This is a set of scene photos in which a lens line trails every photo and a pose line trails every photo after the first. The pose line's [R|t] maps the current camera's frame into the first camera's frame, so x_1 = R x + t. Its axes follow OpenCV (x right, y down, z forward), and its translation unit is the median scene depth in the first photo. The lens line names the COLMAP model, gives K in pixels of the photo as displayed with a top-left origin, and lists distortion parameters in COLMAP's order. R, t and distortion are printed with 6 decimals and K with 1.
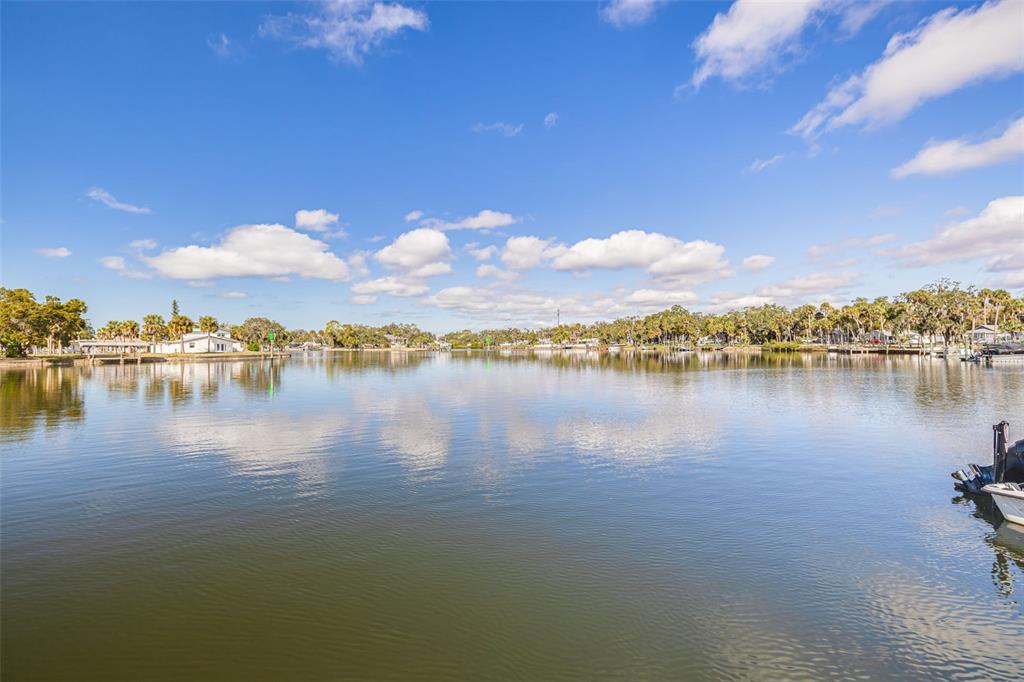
lens RADIAL K [[424.8, 0, 515.6], [0, 424.8, 339.0], [0, 0, 1]] dist [-0.000839, 0.000024]
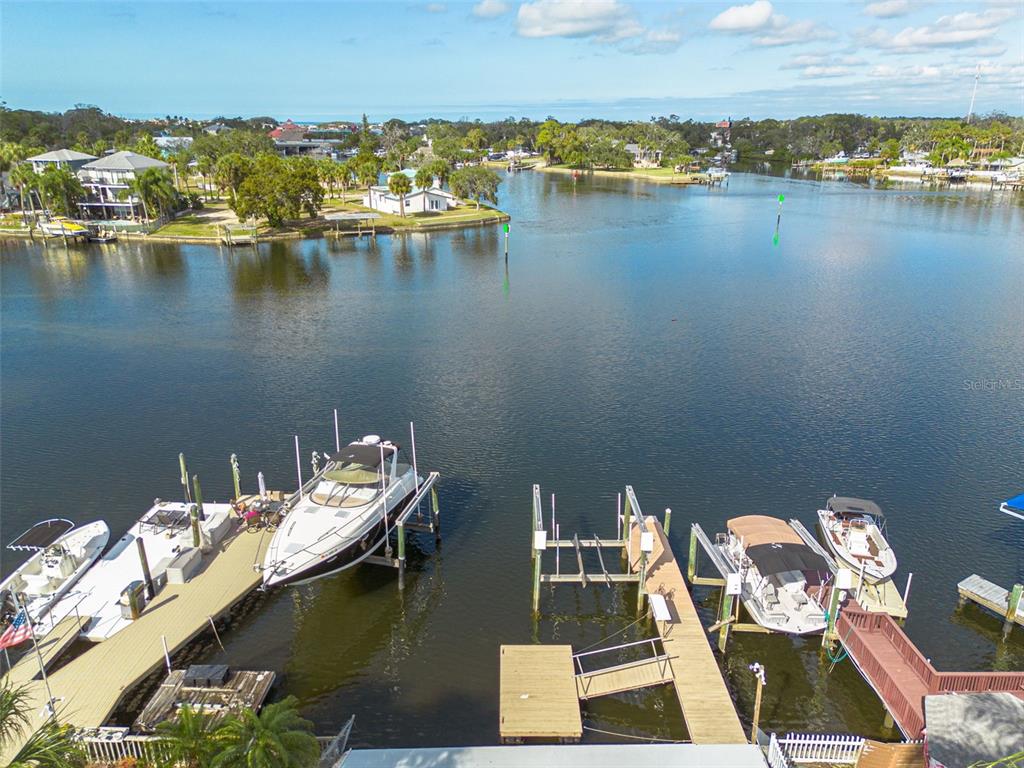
lens RADIAL K [[737.1, 0, 512.0], [0, 737.1, 384.0], [0, 0, 1]] dist [0.002565, 0.002556]
pose [[0.905109, 0.141171, -0.401059, 0.024442], [0.006176, 0.938805, 0.344395, -0.054297], [0.425135, -0.314192, 0.848849, -0.098190]]
